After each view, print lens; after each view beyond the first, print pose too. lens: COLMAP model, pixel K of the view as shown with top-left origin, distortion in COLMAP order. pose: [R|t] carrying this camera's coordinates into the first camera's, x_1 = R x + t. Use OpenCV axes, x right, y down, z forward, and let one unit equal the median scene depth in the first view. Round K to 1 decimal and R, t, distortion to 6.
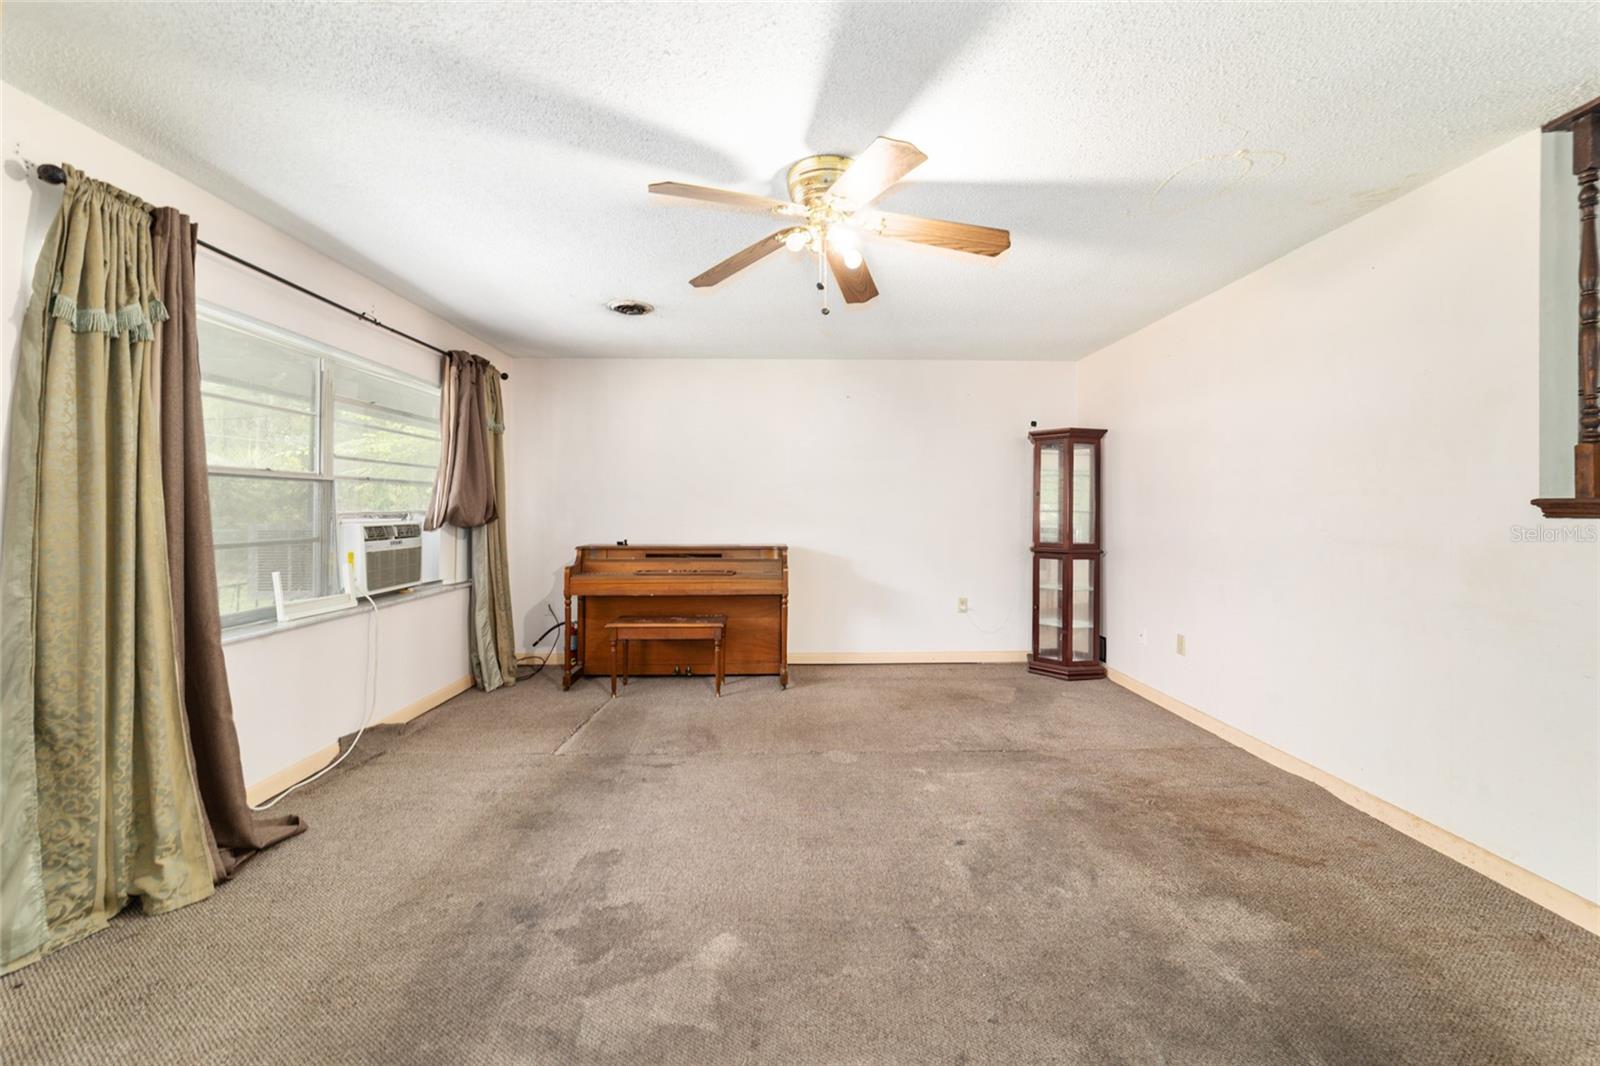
lens RADIAL K [[614.0, 0, 800.0], [0, 614.0, 507.8], [0, 0, 1]] dist [-0.018619, 0.007998]
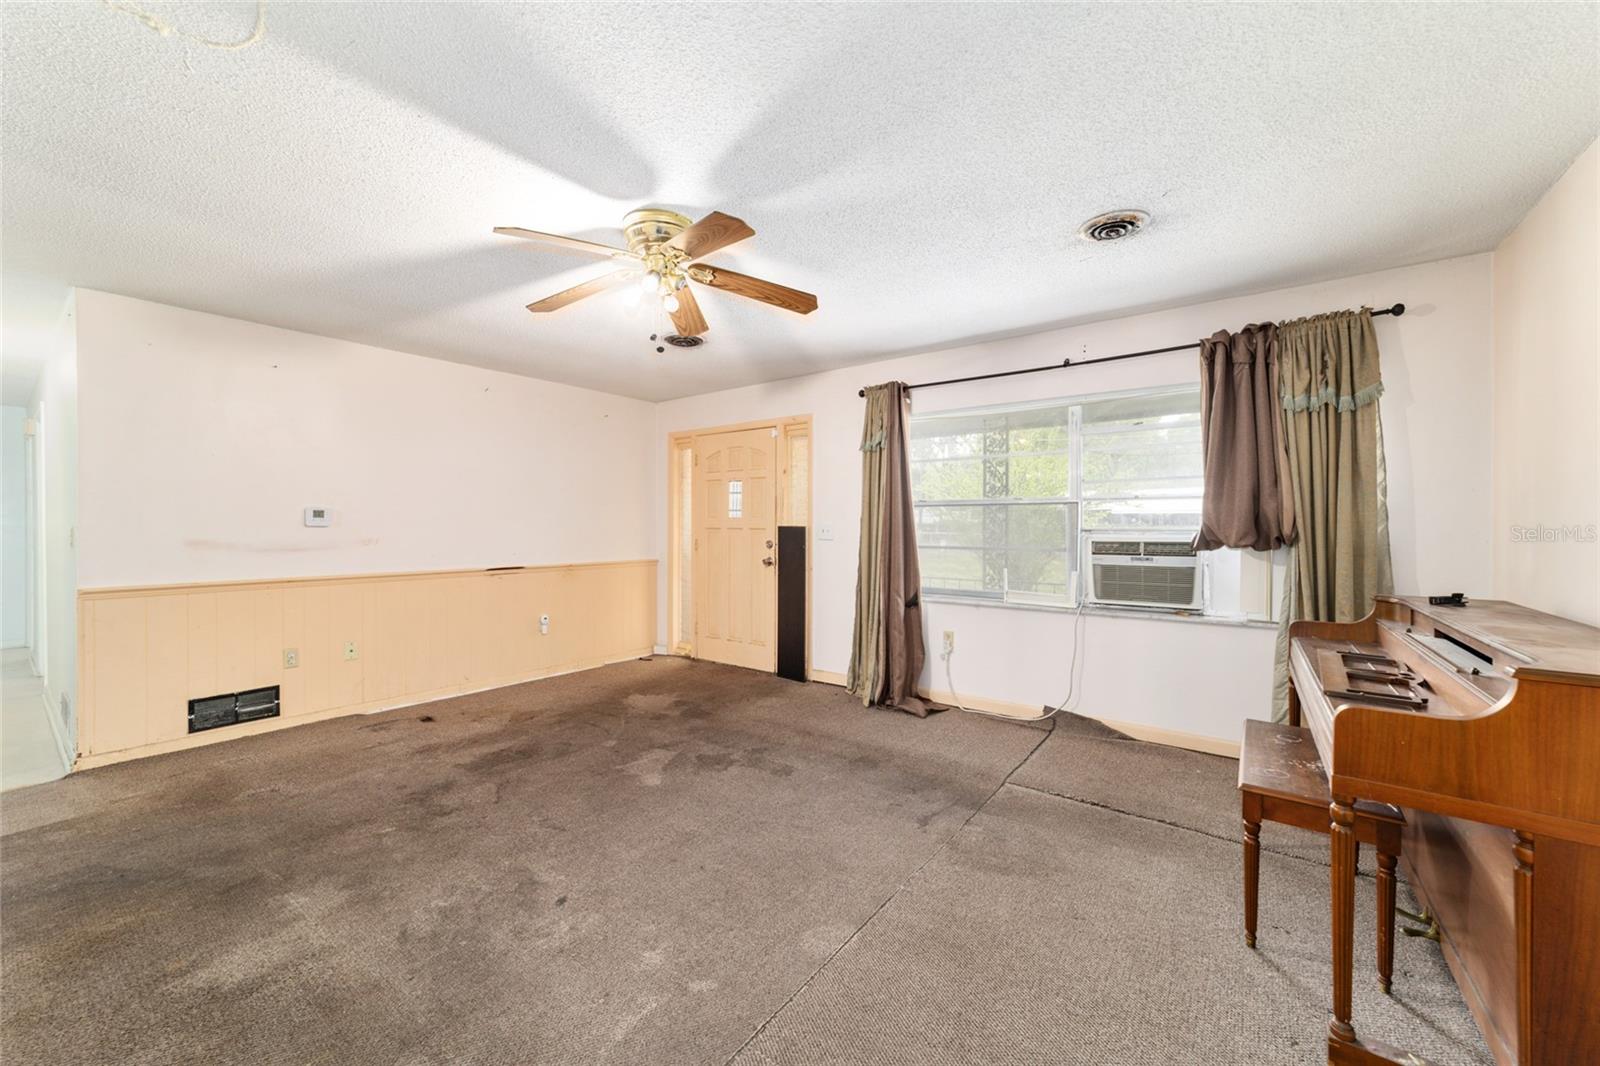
lens RADIAL K [[614.0, 0, 799.2], [0, 614.0, 532.1], [0, 0, 1]] dist [-0.018619, 0.007998]
pose [[-0.611897, 0.009825, -0.790876, 0.624102], [0.004965, 0.999951, 0.008581, 0.001990], [0.790922, 0.001324, -0.611916, 1.516042]]
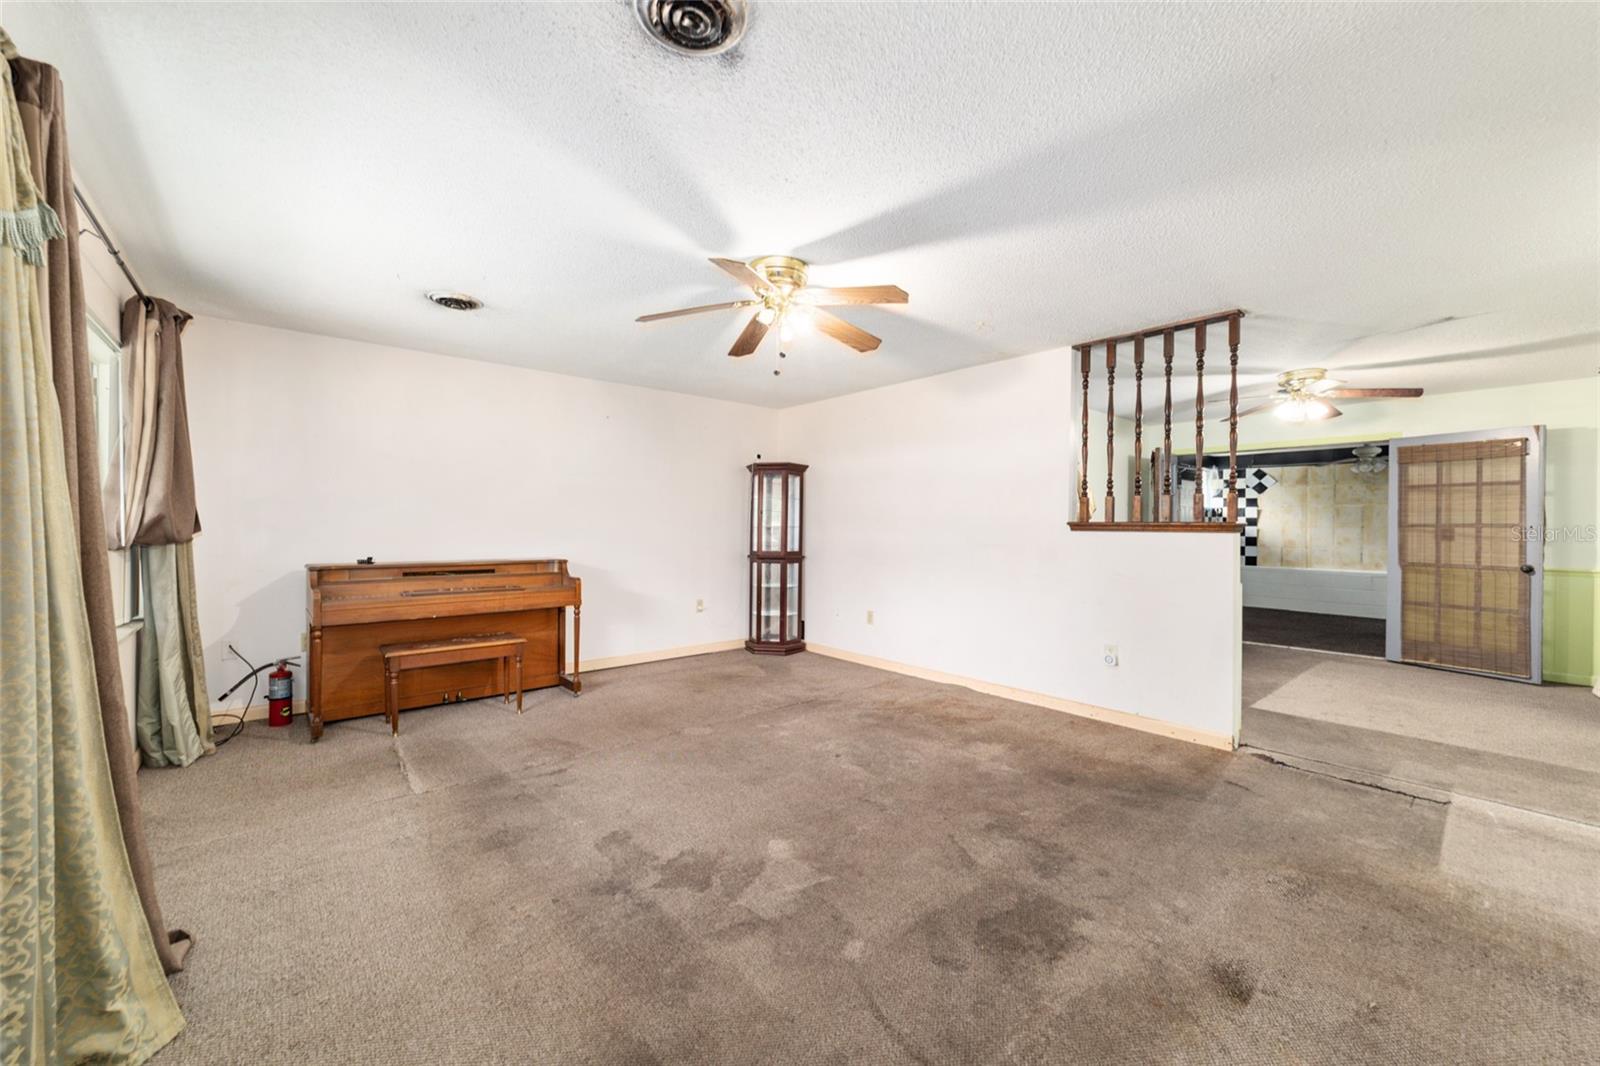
lens RADIAL K [[614.0, 0, 795.6], [0, 614.0, 533.4], [0, 0, 1]] dist [-0.018619, 0.007998]
pose [[0.775816, -0.002601, 0.630953, -0.607755], [-0.010878, 0.999788, 0.017496, -0.001841], [-0.630865, -0.020437, 0.775623, -0.042966]]
